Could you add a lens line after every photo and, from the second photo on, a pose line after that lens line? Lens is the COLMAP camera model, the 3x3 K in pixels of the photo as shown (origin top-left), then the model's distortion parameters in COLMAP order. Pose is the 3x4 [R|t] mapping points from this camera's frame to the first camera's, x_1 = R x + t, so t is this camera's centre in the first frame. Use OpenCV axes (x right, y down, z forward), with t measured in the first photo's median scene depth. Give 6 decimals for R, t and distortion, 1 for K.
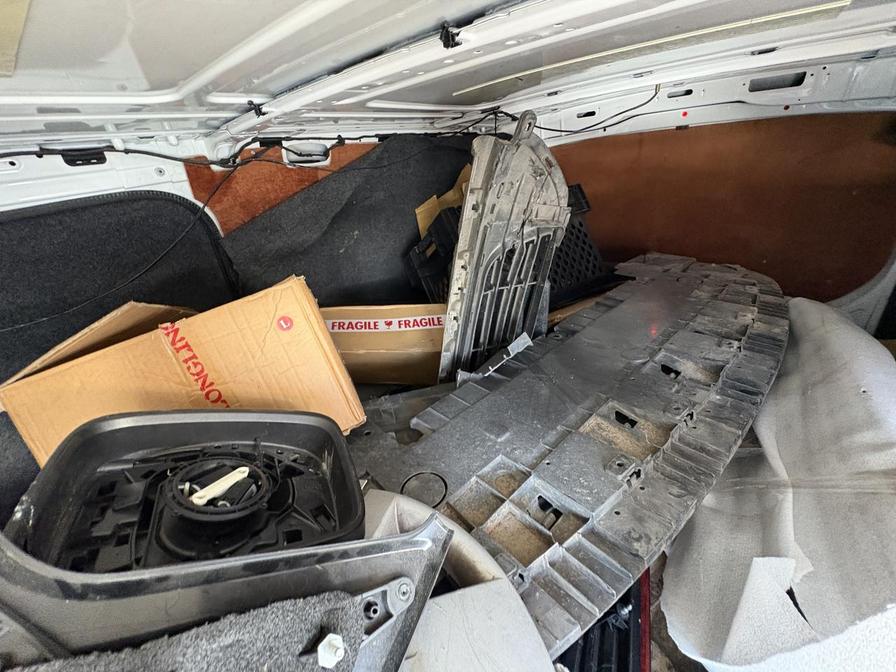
lens RADIAL K [[357.8, 0, 452.6], [0, 357.8, 337.2], [0, 0, 1]] dist [-0.000633, 0.000004]
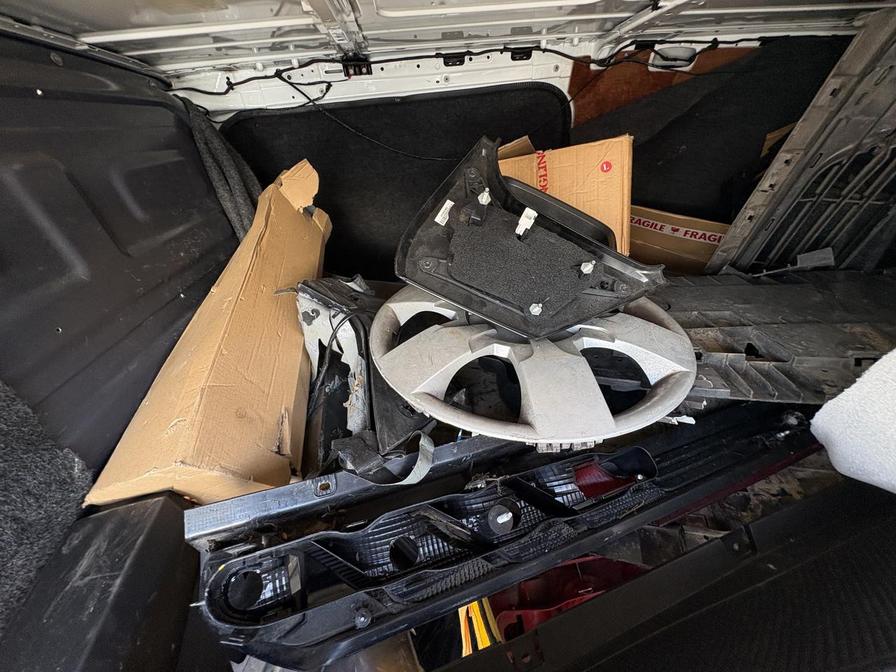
lens RADIAL K [[357.8, 0, 451.8], [0, 357.8, 331.5], [0, 0, 1]] dist [-0.000633, 0.000004]
pose [[0.699200, 0.421925, -0.577148, 0.131150], [-0.346956, 0.906101, 0.242078, 0.277484], [0.625093, 0.030984, 0.779935, -0.311599]]
